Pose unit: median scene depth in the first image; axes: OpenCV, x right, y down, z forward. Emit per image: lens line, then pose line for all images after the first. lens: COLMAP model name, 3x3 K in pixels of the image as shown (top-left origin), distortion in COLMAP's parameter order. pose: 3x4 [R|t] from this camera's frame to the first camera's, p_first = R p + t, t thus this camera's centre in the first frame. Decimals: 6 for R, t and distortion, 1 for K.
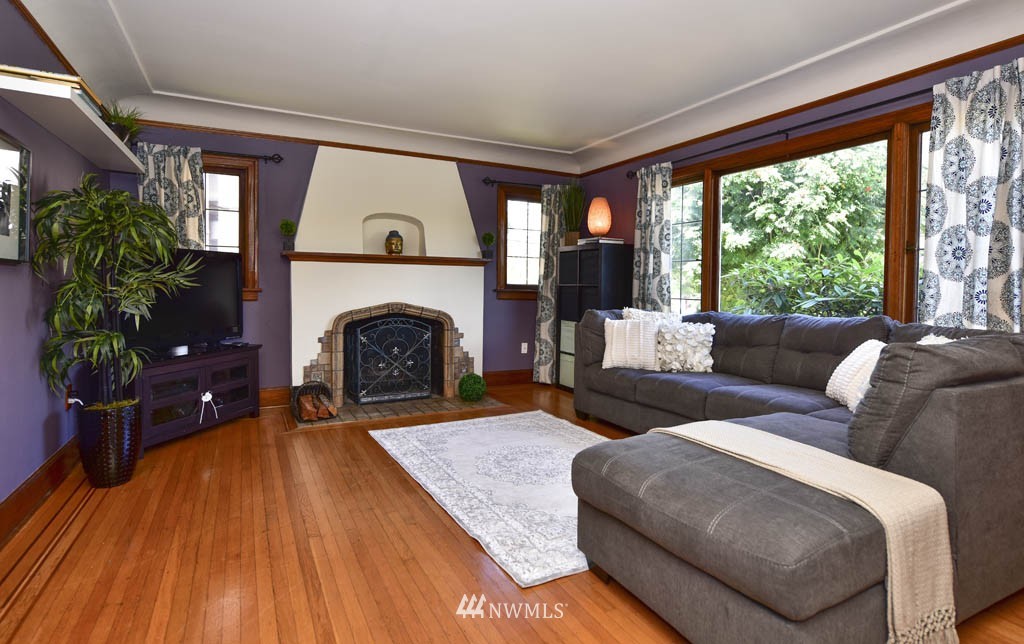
lens RADIAL K [[531.0, 0, 511.6], [0, 531.0, 295.0], [0, 0, 1]] dist [0.002000, 0.000467]
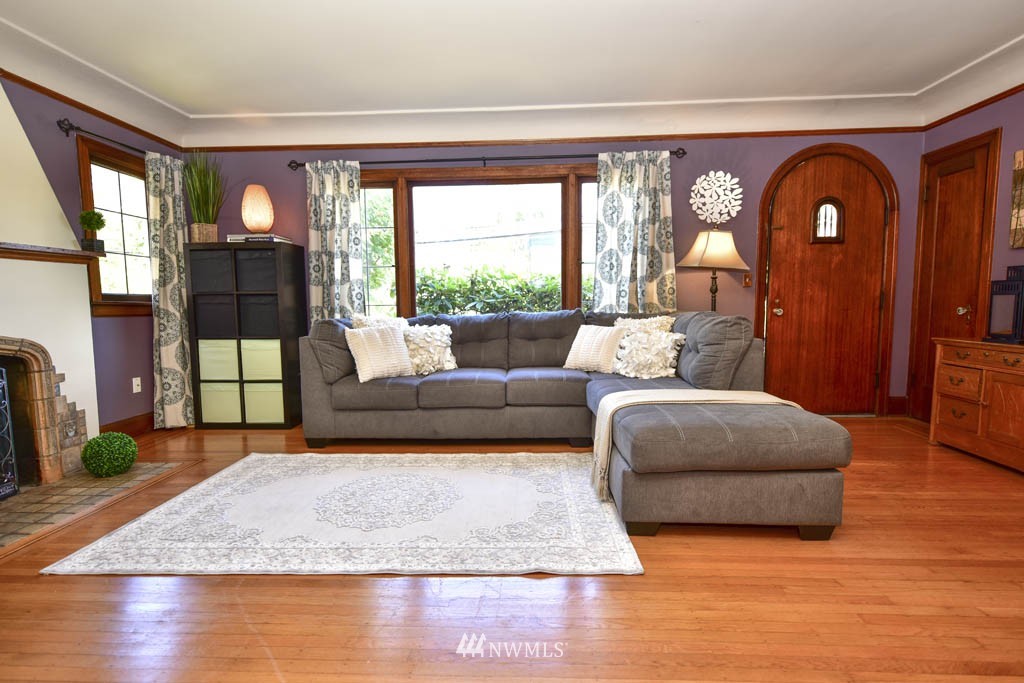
lens RADIAL K [[507.5, 0, 508.9], [0, 507.5, 340.3], [0, 0, 1]] dist [0.002453, 0.001243]
pose [[0.503912, -0.087380, 0.859324, -0.336891], [0.034518, 0.996112, 0.081047, 0.004314], [-0.863065, -0.011178, 0.504969, 0.269132]]
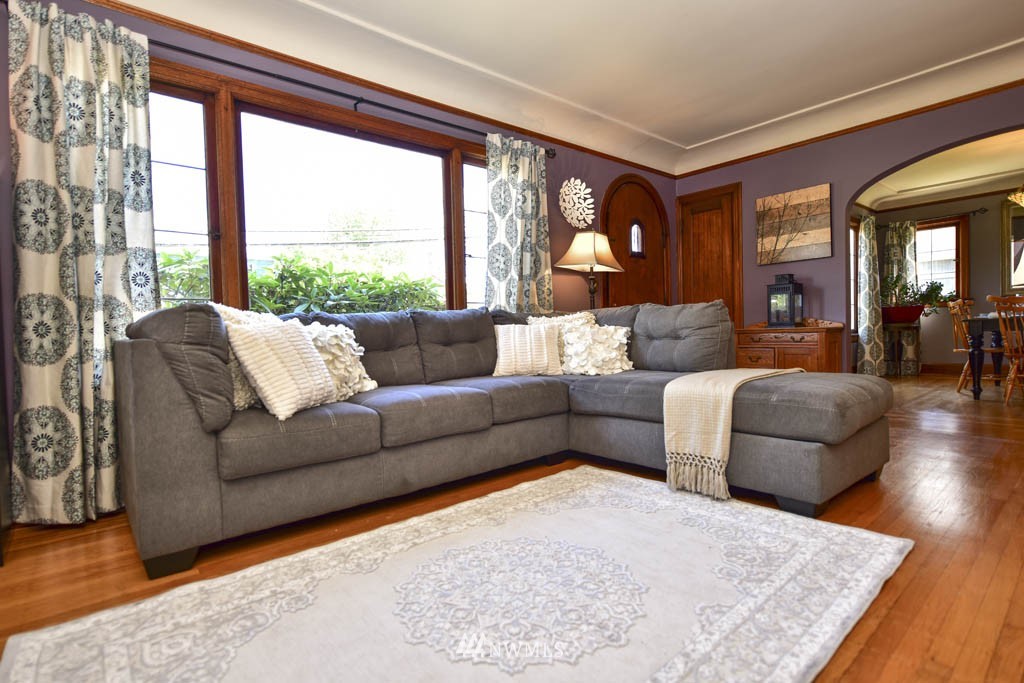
lens RADIAL K [[507.5, 0, 508.9], [0, 507.5, 340.3], [0, 0, 1]] dist [0.002453, 0.001243]
pose [[-0.225550, -0.019943, 0.974027, -0.252861], [0.048323, 0.998331, 0.031631, 0.047127], [-0.973032, 0.054202, -0.224210, 0.694784]]
